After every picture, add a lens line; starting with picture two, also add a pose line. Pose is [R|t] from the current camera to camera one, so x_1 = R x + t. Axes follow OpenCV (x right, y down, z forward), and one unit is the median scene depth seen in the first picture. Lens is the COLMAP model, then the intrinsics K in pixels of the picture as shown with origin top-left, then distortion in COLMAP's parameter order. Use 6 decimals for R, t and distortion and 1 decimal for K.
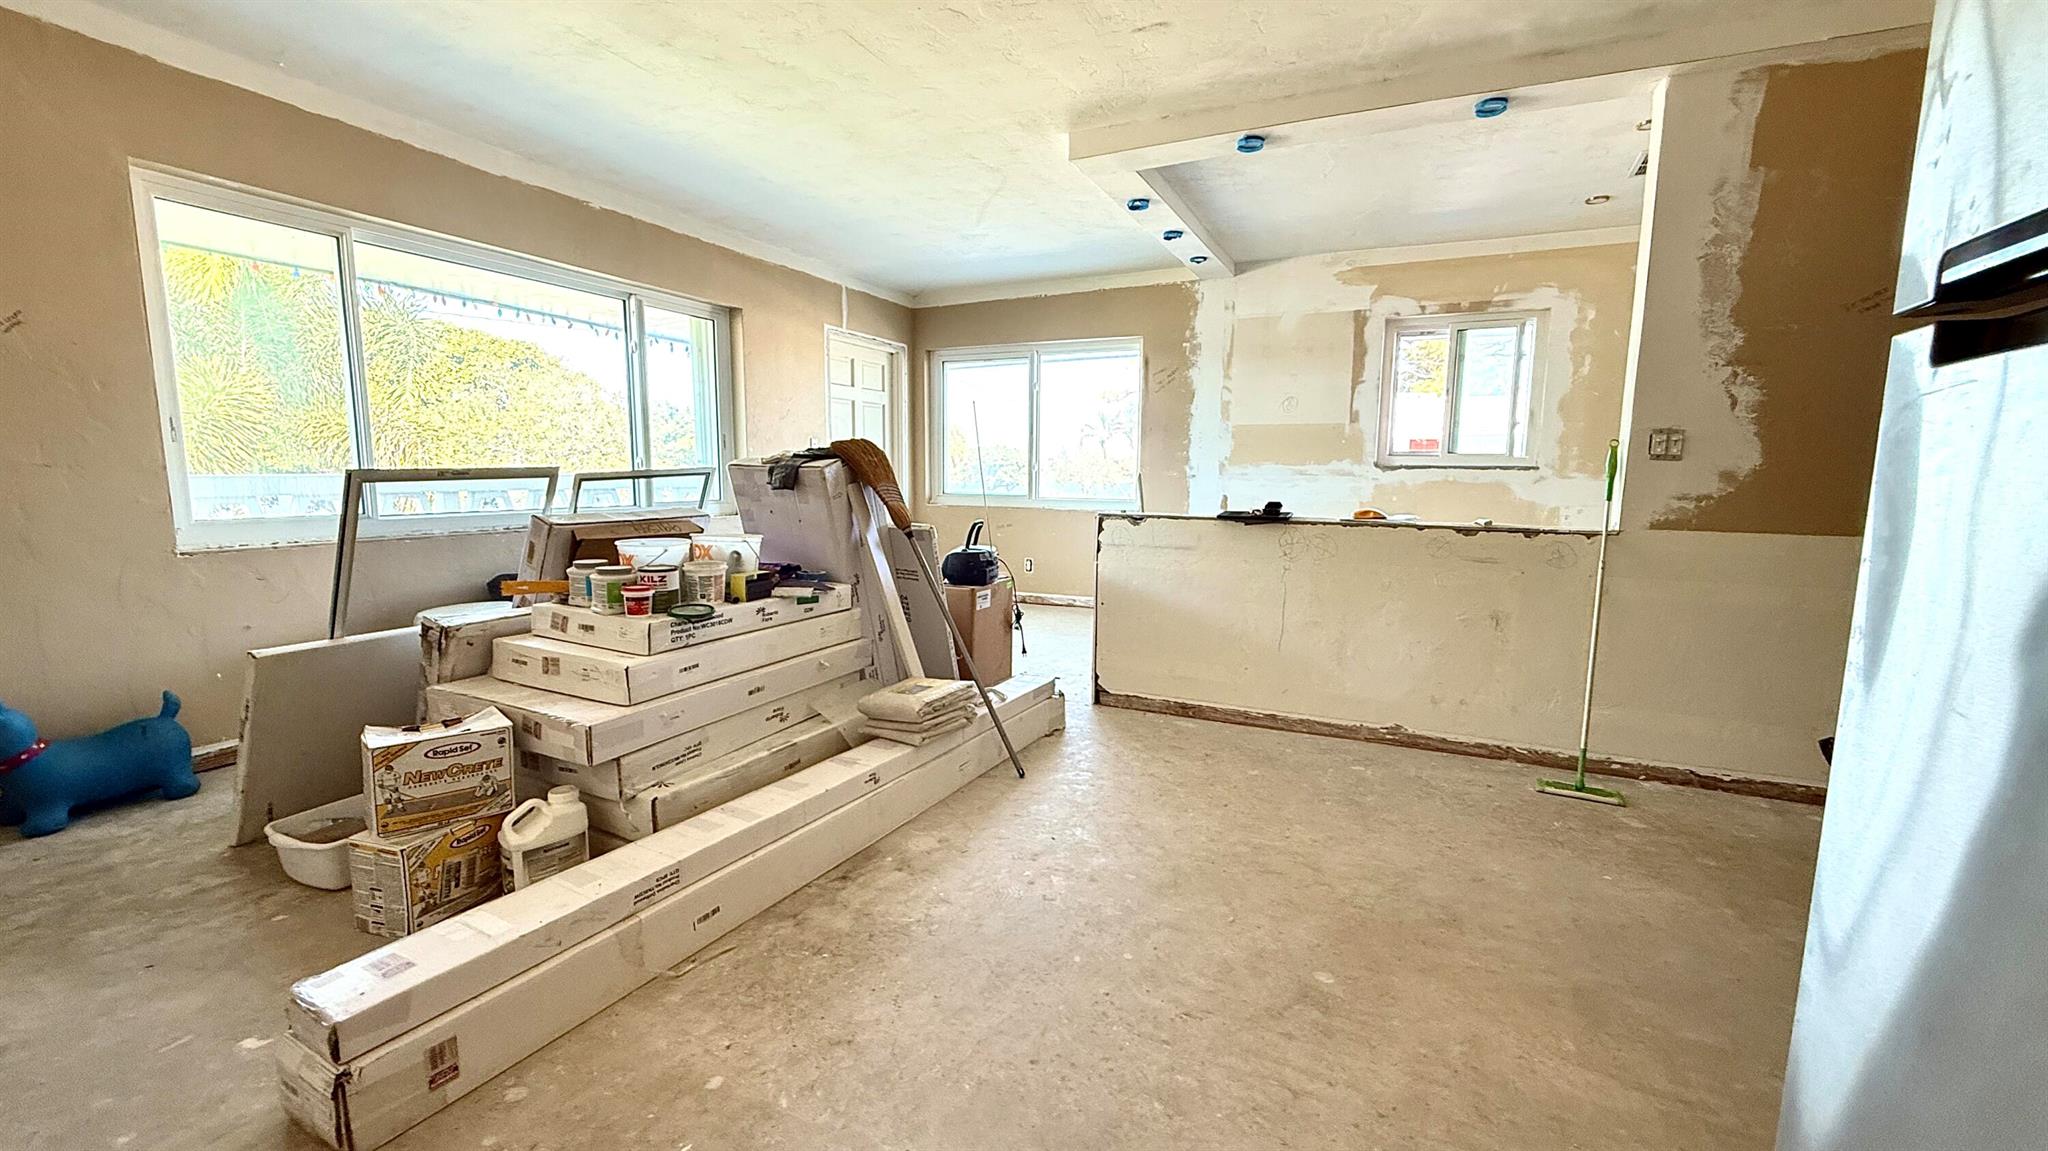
lens RADIAL K [[815.1, 0, 1022.1], [0, 815.1, 576.1], [0, 0, 1]] dist [-0.000631, -0.000344]
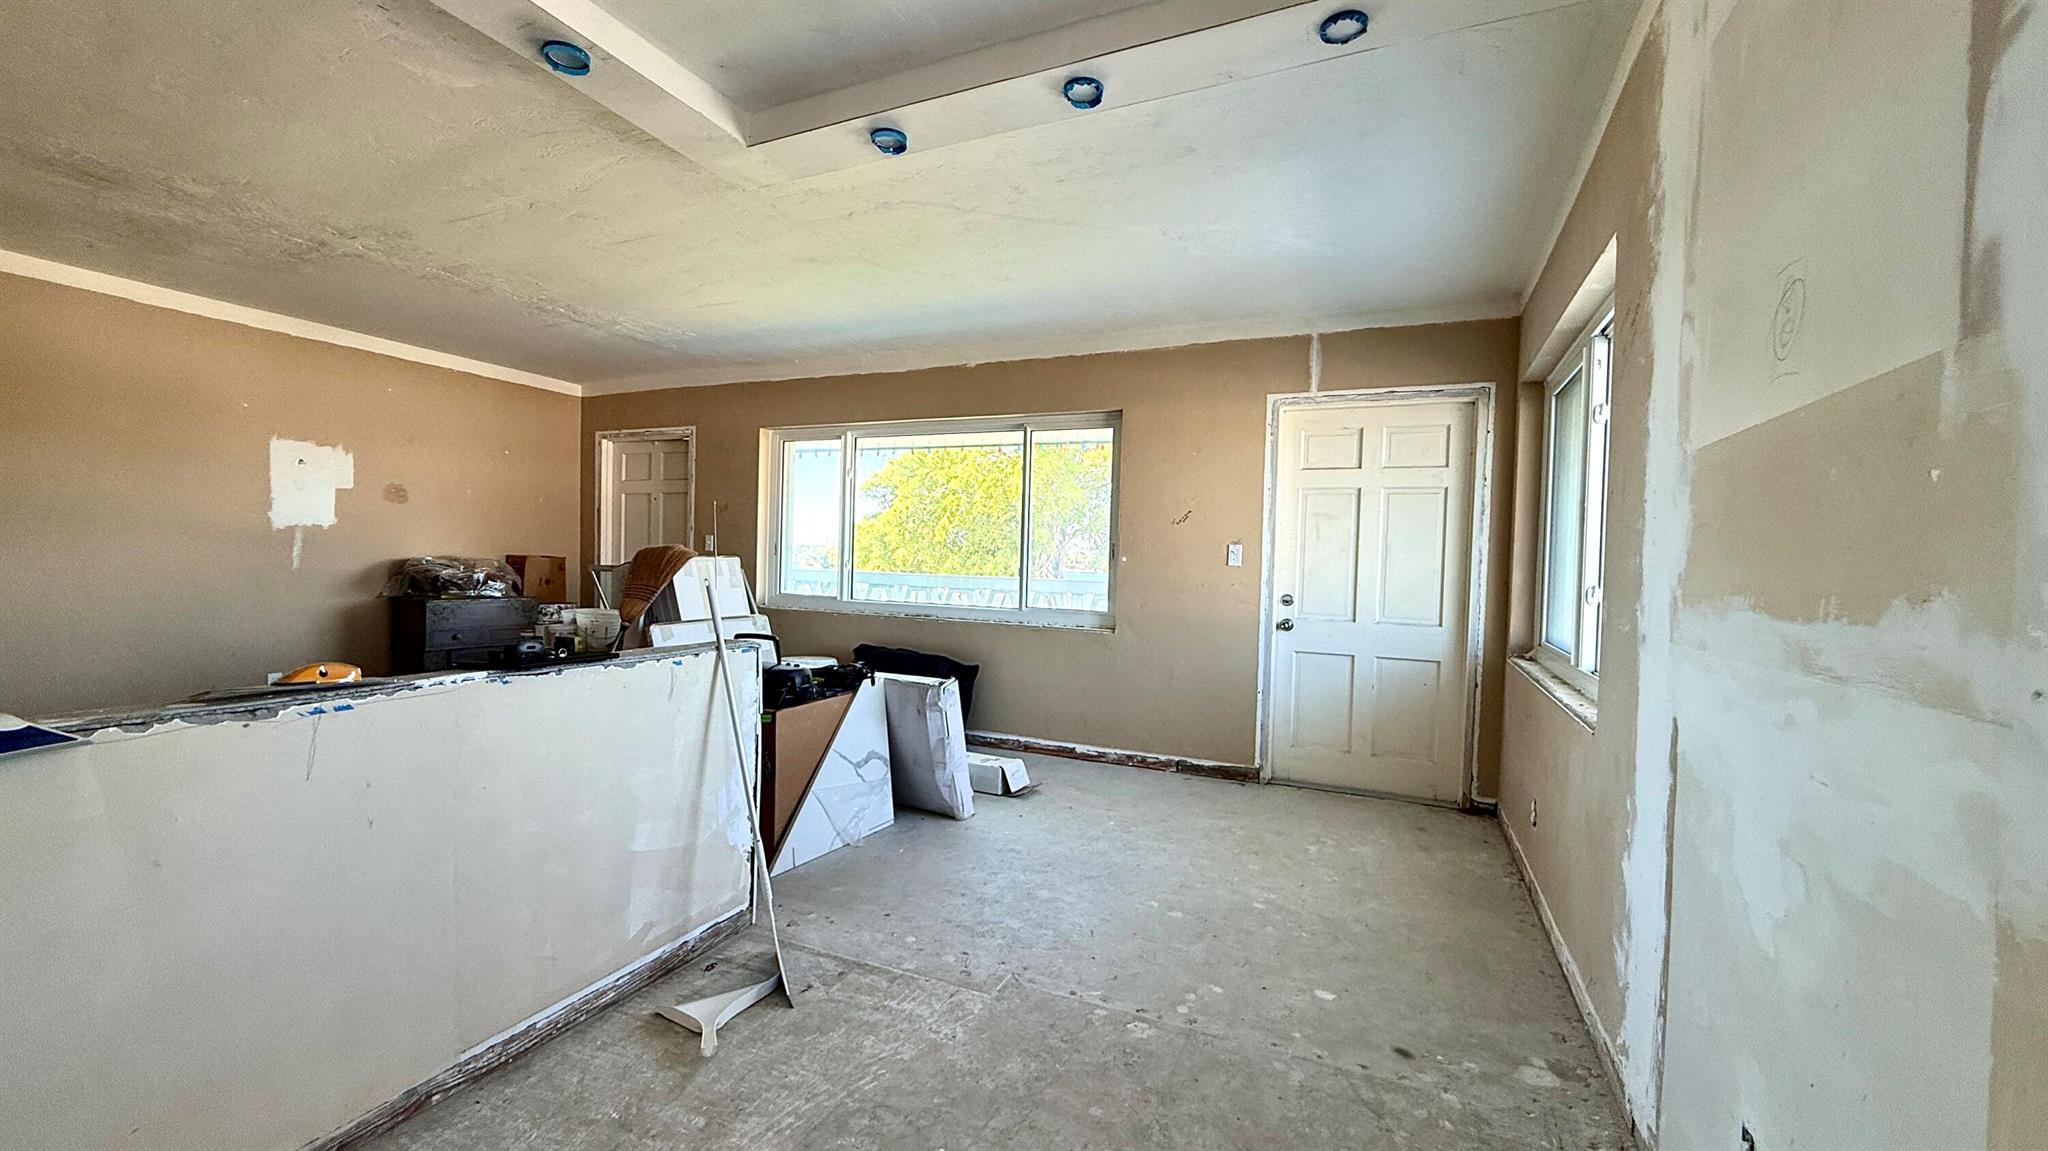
lens RADIAL K [[815.1, 0, 1016.5], [0, 815.1, 580.6], [0, 0, 1]] dist [-0.000631, -0.000344]
pose [[0.030859, 0.014890, -0.999413, 0.497193], [-0.154655, 0.987919, 0.009943, -0.107012], [0.987486, 0.154257, 0.032789, 0.747520]]
